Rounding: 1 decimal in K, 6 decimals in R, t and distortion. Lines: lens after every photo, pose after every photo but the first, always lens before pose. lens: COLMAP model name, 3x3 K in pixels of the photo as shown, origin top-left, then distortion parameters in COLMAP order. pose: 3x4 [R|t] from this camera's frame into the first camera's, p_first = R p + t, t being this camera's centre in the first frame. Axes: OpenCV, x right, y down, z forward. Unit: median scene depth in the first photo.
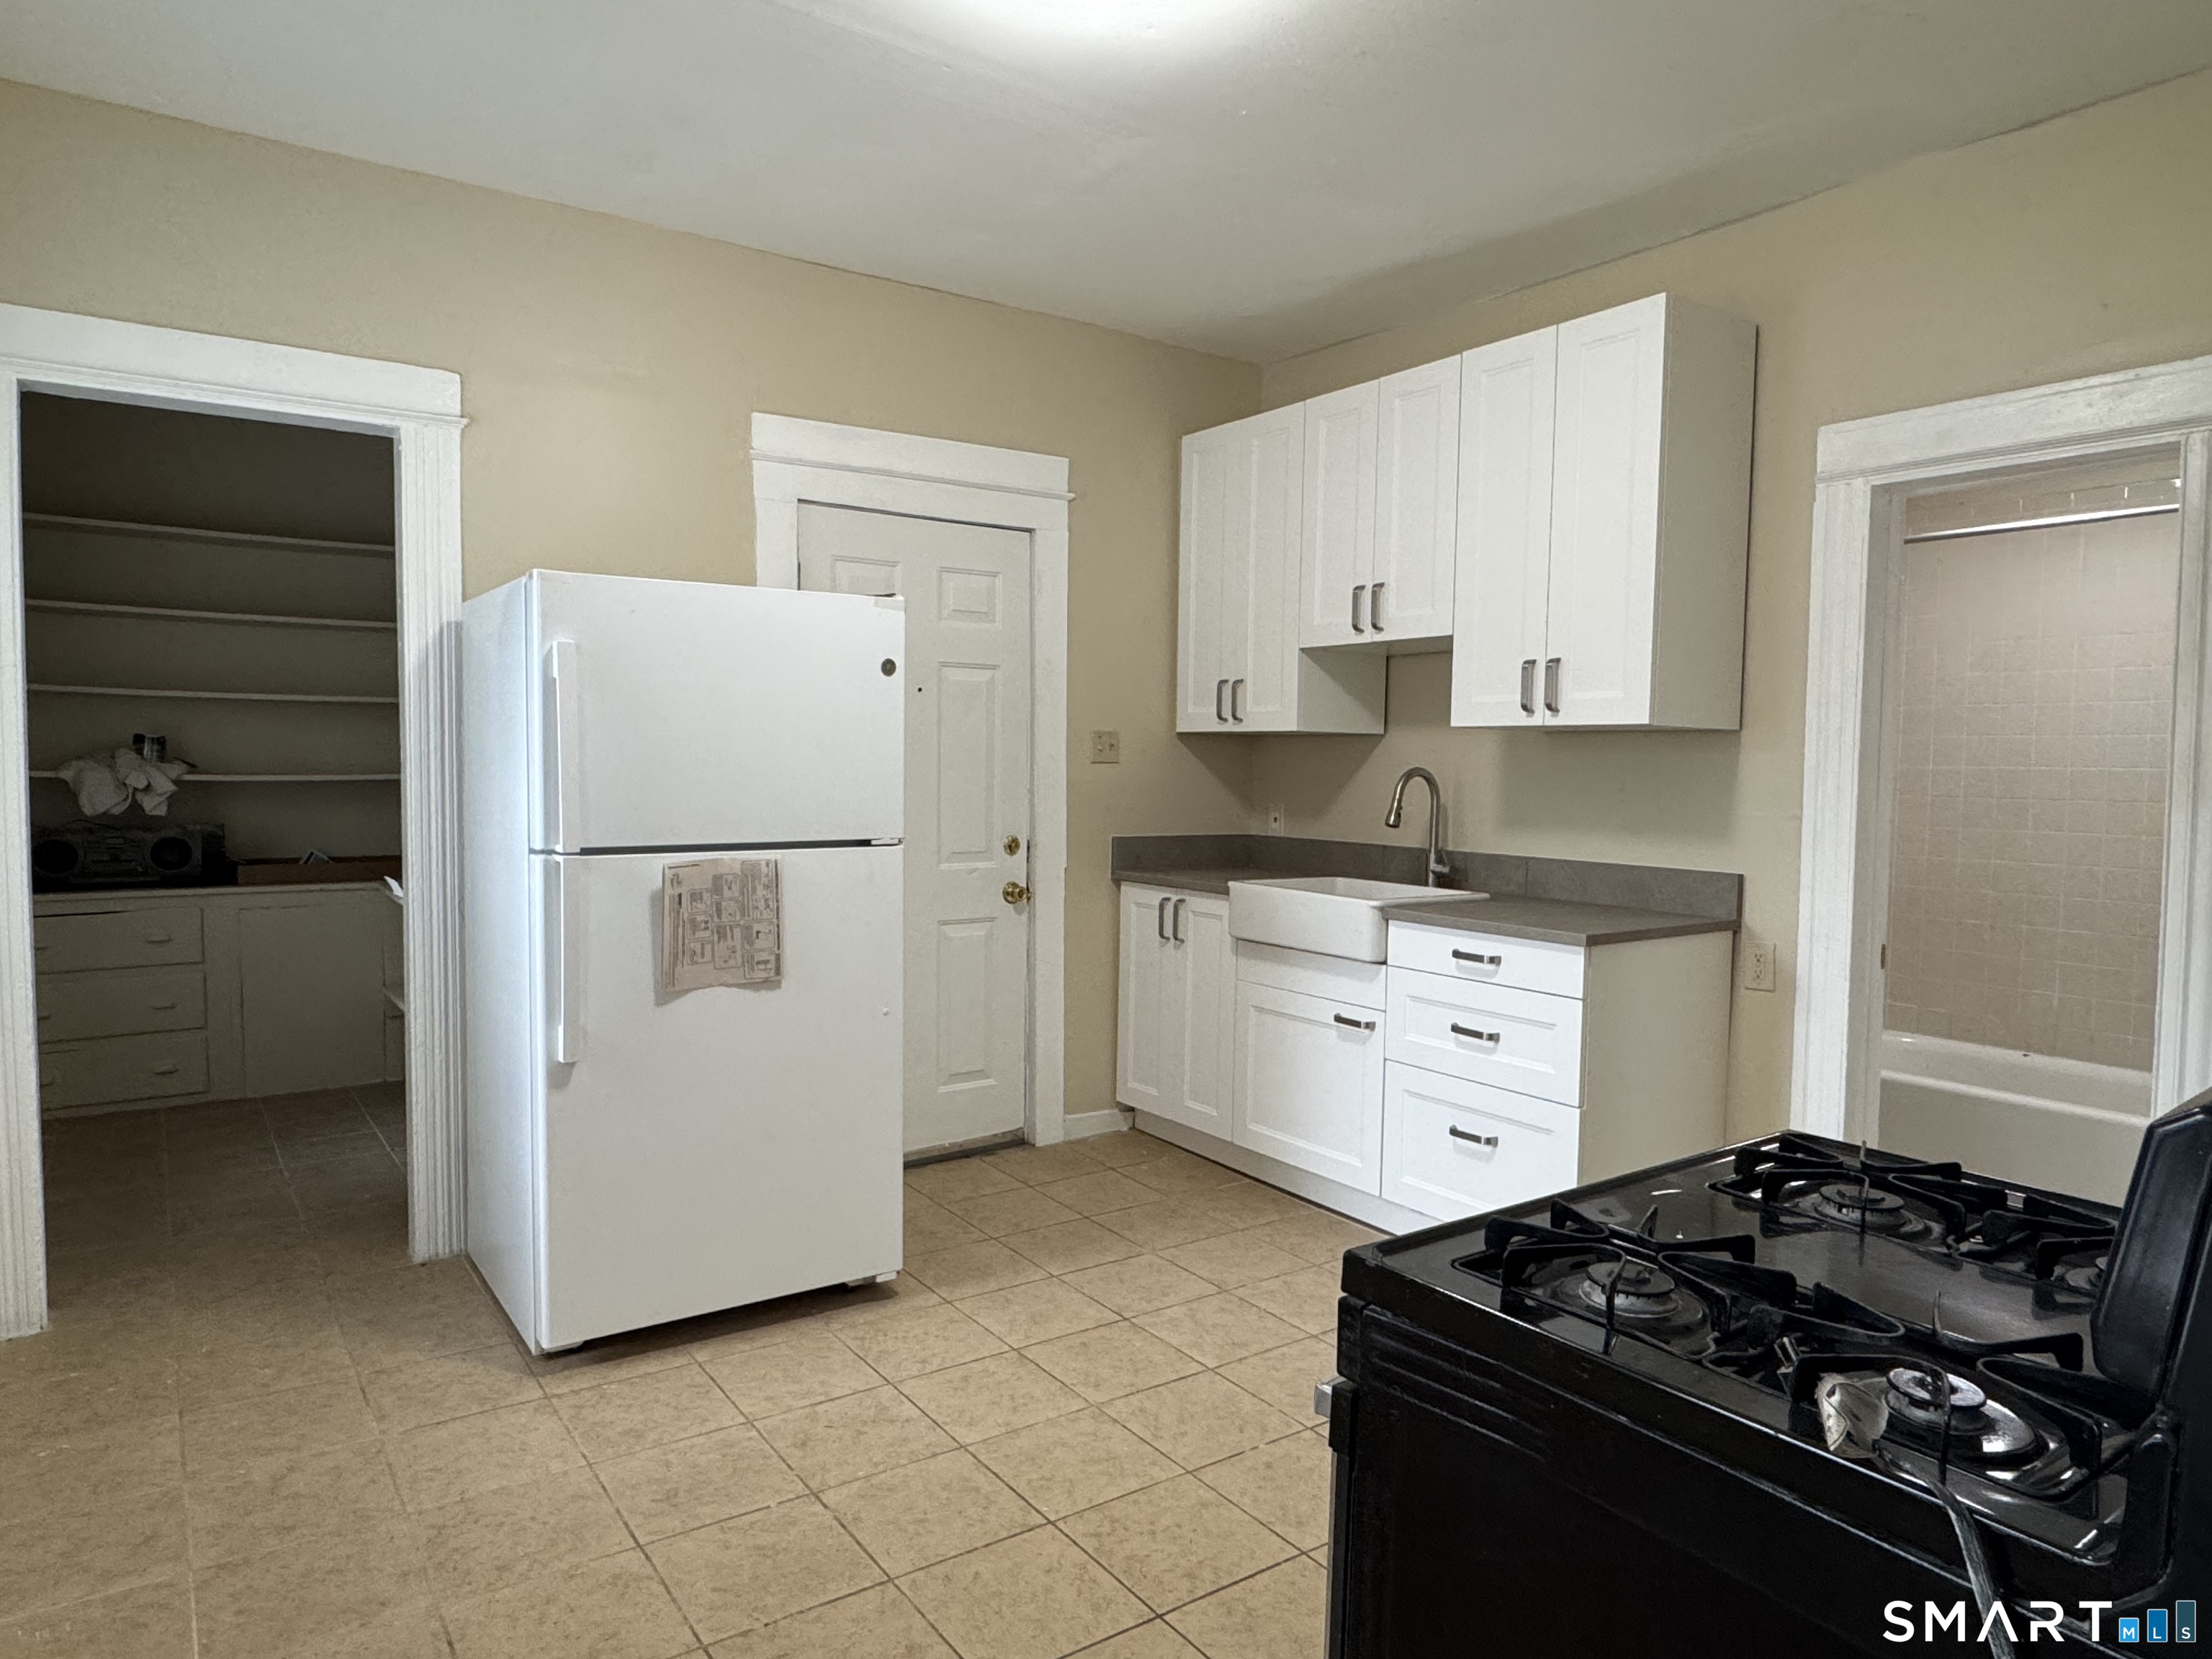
lens RADIAL K [[1371.3, 0, 1106.8], [0, 1371.3, 837.9], [0, 0, 1]] dist [0.003189, -0.005314]
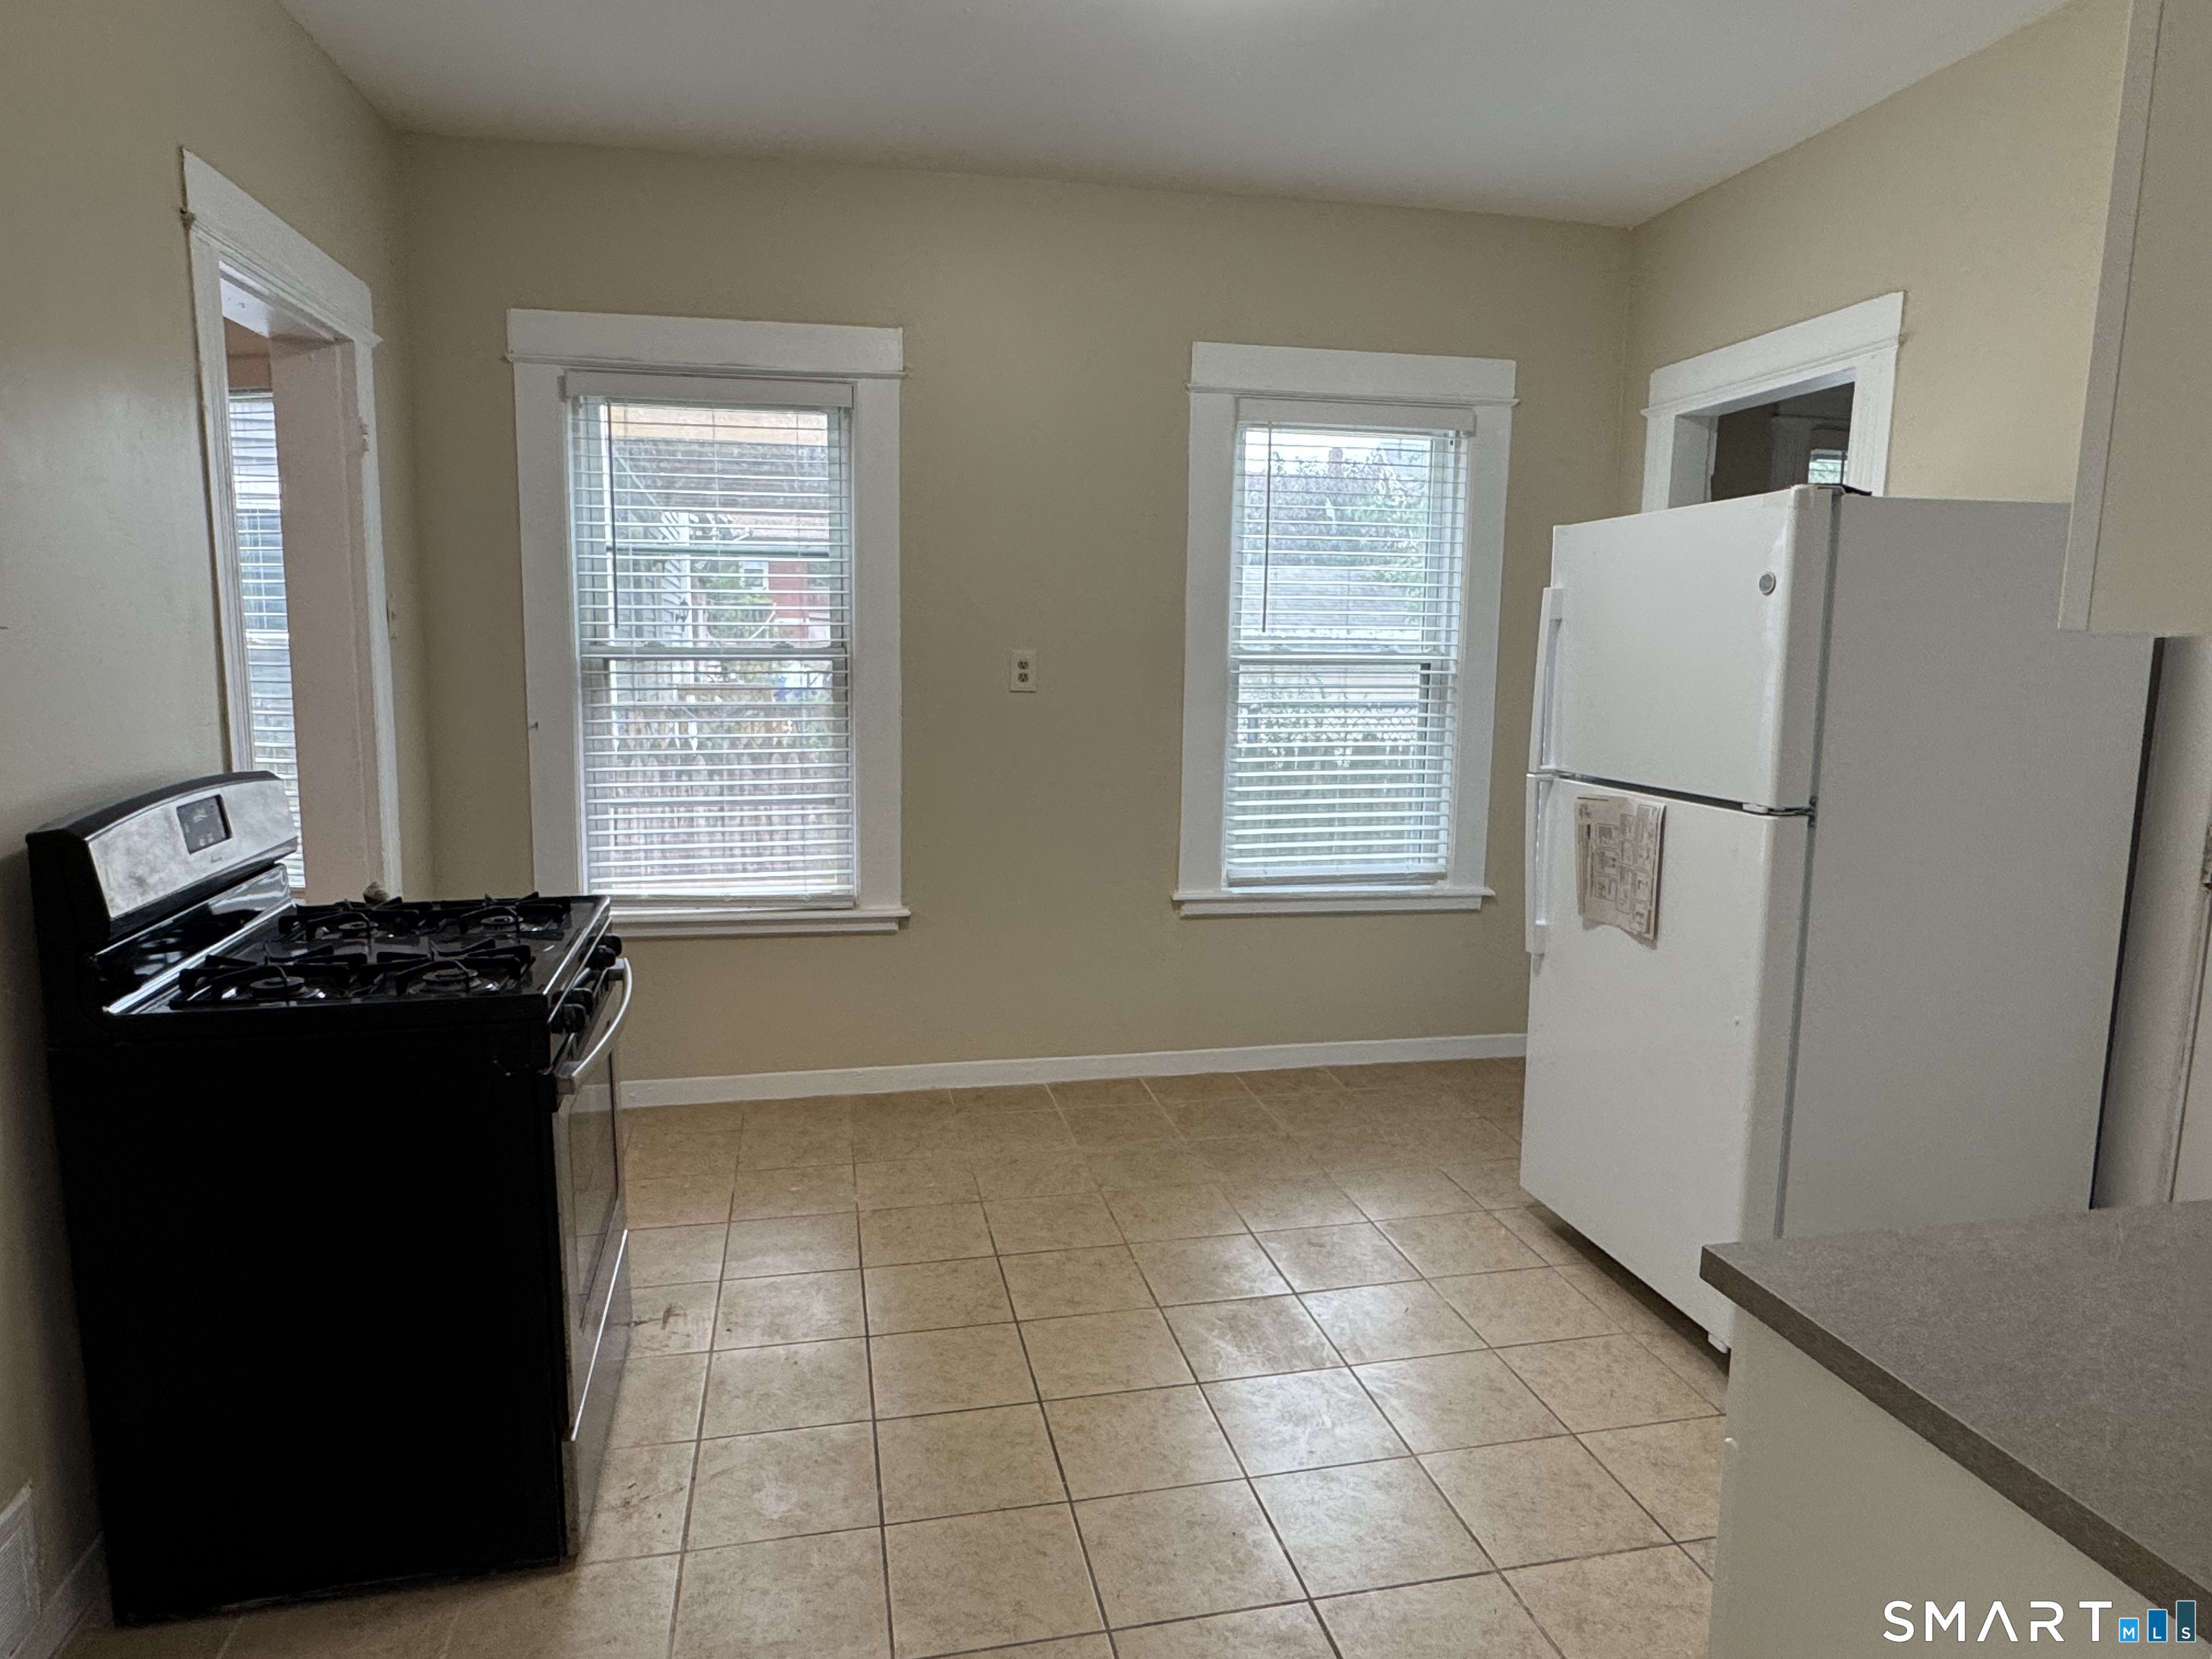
lens RADIAL K [[1371.3, 0, 1113.9], [0, 1371.3, 840.5], [0, 0, 1]] dist [0.003189, -0.005314]
pose [[-0.386941, 0.116069, -0.914770, 0.748651], [-0.071601, 0.985269, 0.155300, -0.080053], [0.919320, 0.125591, -0.372931, 1.022229]]
